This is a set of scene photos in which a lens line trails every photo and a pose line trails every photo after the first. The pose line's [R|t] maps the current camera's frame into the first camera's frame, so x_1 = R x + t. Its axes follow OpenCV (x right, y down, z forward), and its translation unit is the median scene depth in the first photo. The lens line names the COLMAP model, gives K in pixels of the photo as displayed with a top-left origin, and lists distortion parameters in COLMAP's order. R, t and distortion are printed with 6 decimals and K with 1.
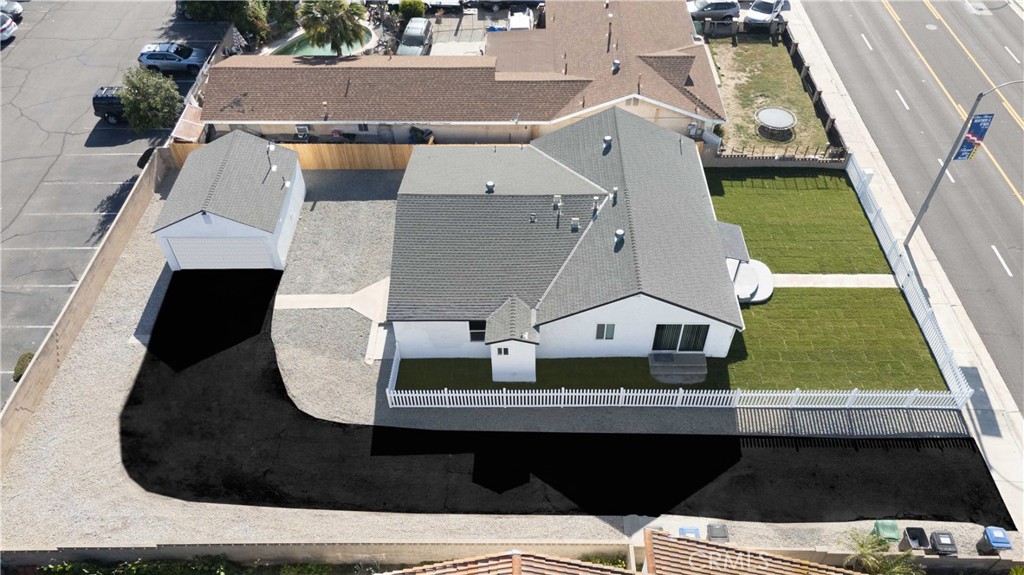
lens RADIAL K [[755.8, 0, 516.6], [0, 755.8, 286.0], [0, 0, 1]] dist [0.096229, -0.113377]
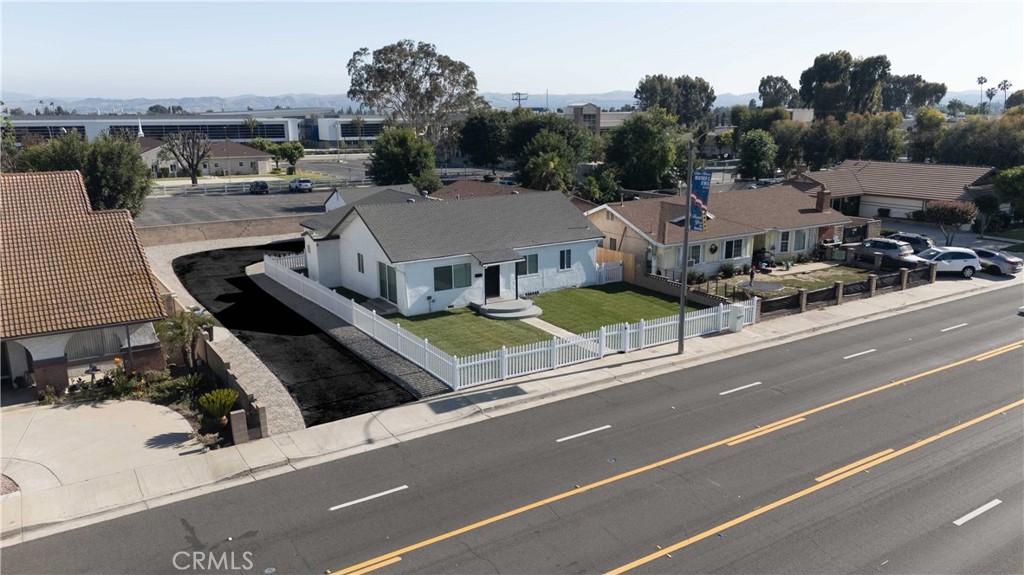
lens RADIAL K [[755.8, 0, 516.6], [0, 755.8, 286.0], [0, 0, 1]] dist [0.096229, -0.113377]
pose [[0.555450, 0.192191, -0.809035, 1.195190], [-0.601308, 0.764856, -0.231137, 0.209499], [0.574373, 0.614864, 0.540405, 0.465475]]
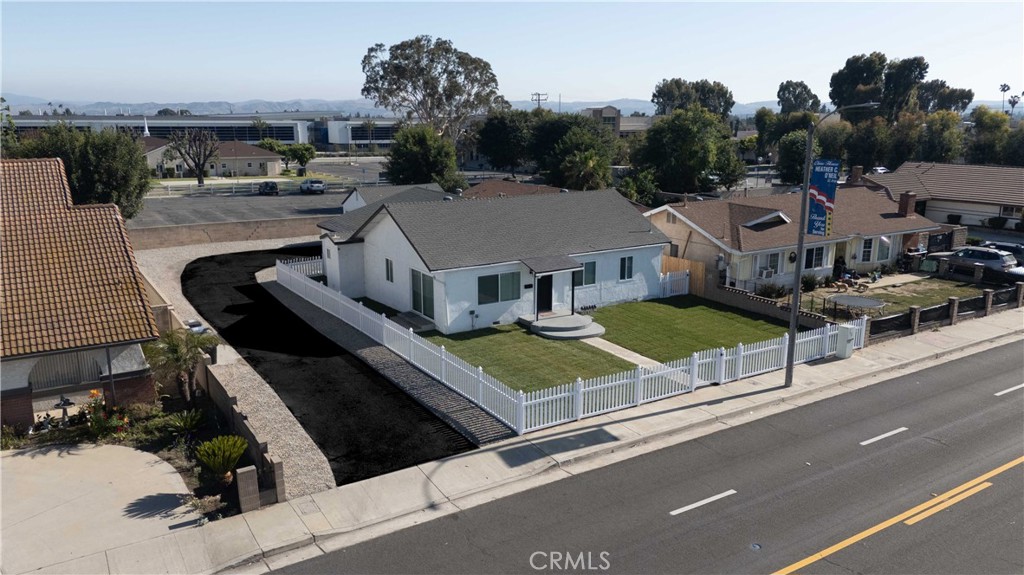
lens RADIAL K [[755.8, 0, 516.6], [0, 755.8, 286.0], [0, 0, 1]] dist [0.096229, -0.113377]
pose [[0.547958, 0.190223, -0.814590, 1.022006], [-0.609962, 0.757255, -0.233475, 0.203605], [0.572440, 0.624804, 0.530973, 0.514426]]
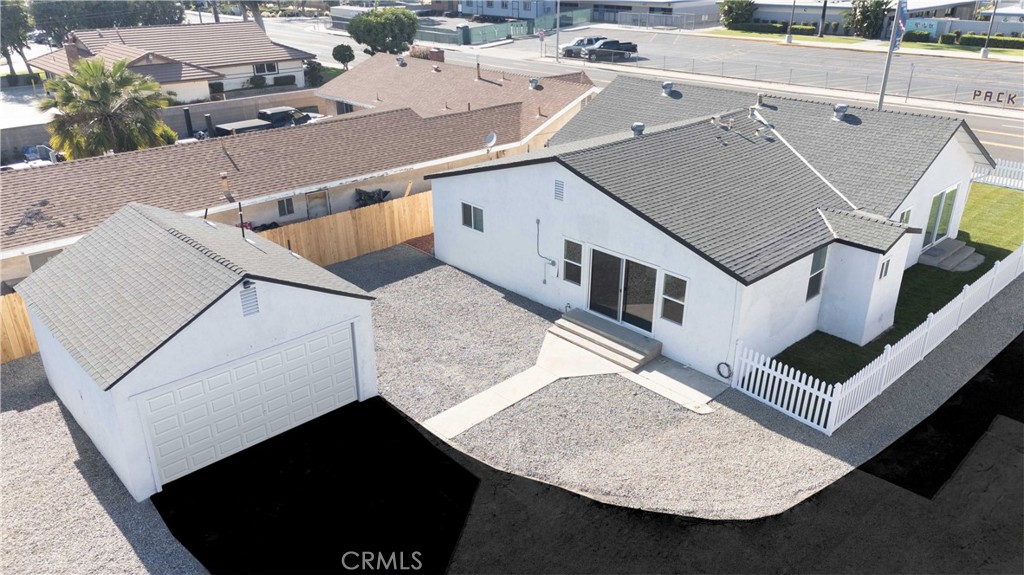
lens RADIAL K [[755.8, 0, 516.6], [0, 755.8, 286.0], [0, 0, 1]] dist [0.096229, -0.113377]
pose [[0.726303, -0.274403, 0.630228, -0.575341], [0.498246, 0.841796, -0.207680, 0.071117], [-0.473535, 0.464847, 0.748119, 0.616839]]
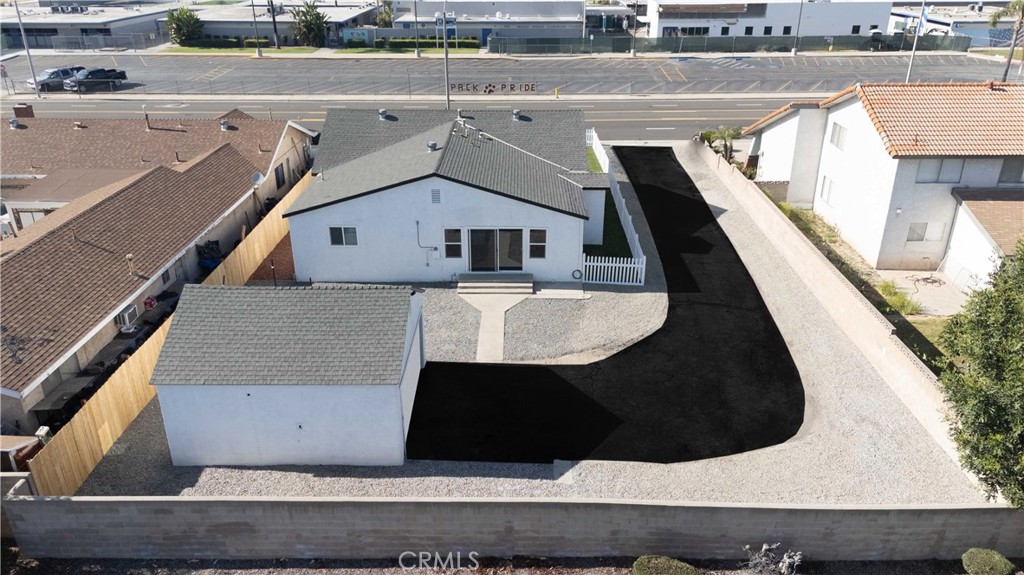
lens RADIAL K [[755.8, 0, 516.6], [0, 755.8, 286.0], [0, 0, 1]] dist [0.096229, -0.113377]
pose [[0.006586, -0.405115, 0.914242, -0.972053], [0.725934, 0.630719, 0.274252, -0.205101], [-0.687733, 0.661873, 0.298241, 0.764989]]
